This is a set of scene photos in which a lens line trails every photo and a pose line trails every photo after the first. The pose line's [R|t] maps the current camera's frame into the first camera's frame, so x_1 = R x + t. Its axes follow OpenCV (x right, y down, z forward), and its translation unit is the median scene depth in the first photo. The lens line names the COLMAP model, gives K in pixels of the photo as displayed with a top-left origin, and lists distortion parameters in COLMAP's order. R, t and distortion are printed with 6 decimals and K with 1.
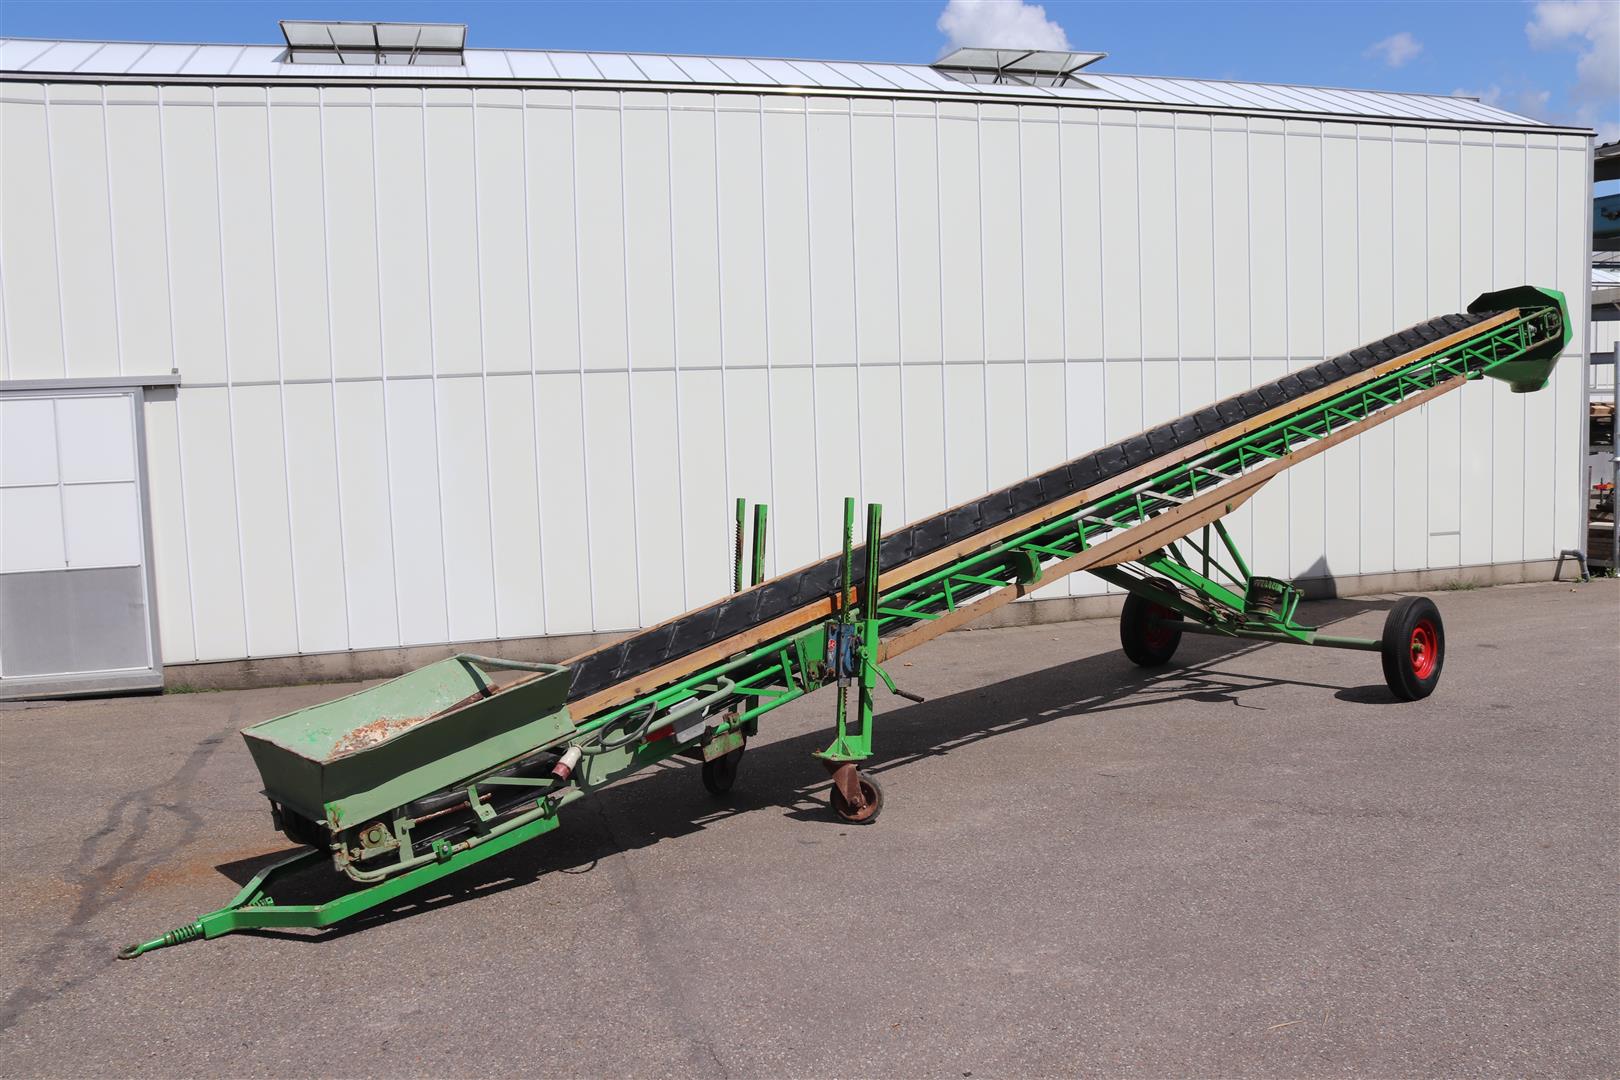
lens RADIAL K [[1457.8, 0, 809.4], [0, 1457.8, 558.8], [0, 0, 1]] dist [-0.169229, 0.155130]
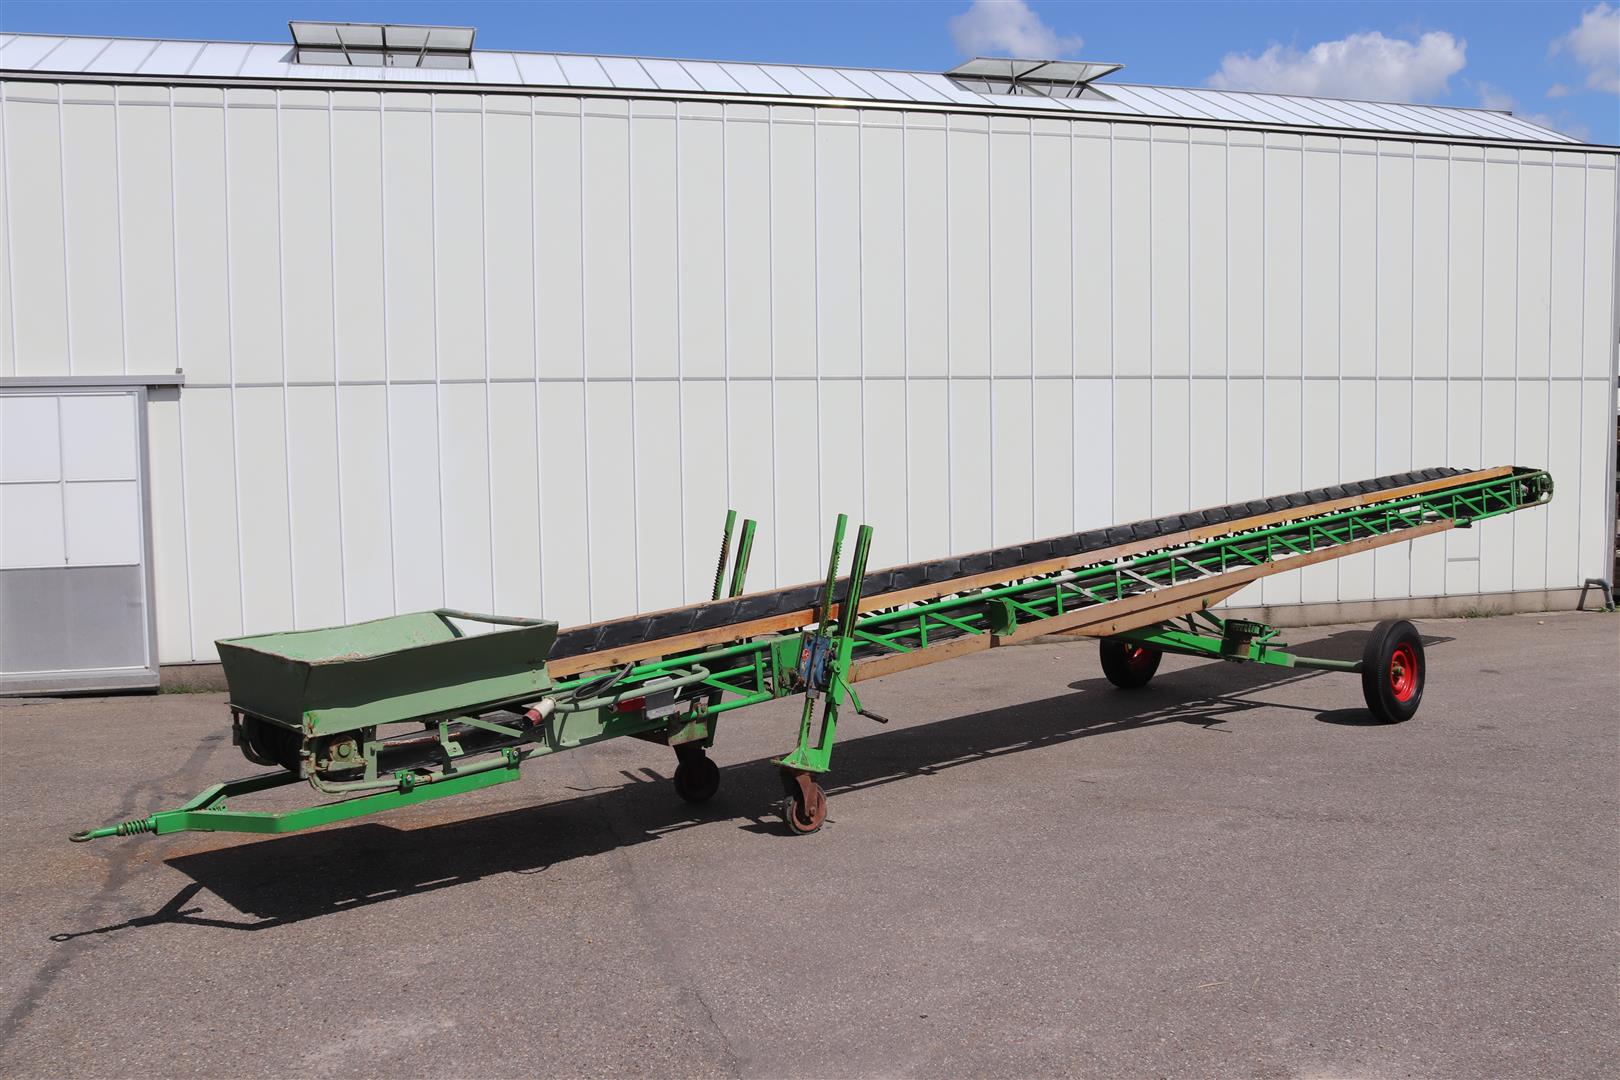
lens RADIAL K [[1735.5, 0, 810.0], [0, 1735.5, 540.0], [0, 0, 1]] dist [-0.132466, 0.013683]
pose [[0.999718, 0.019119, -0.014085, 0.017269], [-0.019535, 0.999360, -0.029982, 0.014297], [0.013503, 0.030248, 0.999451, -0.195979]]
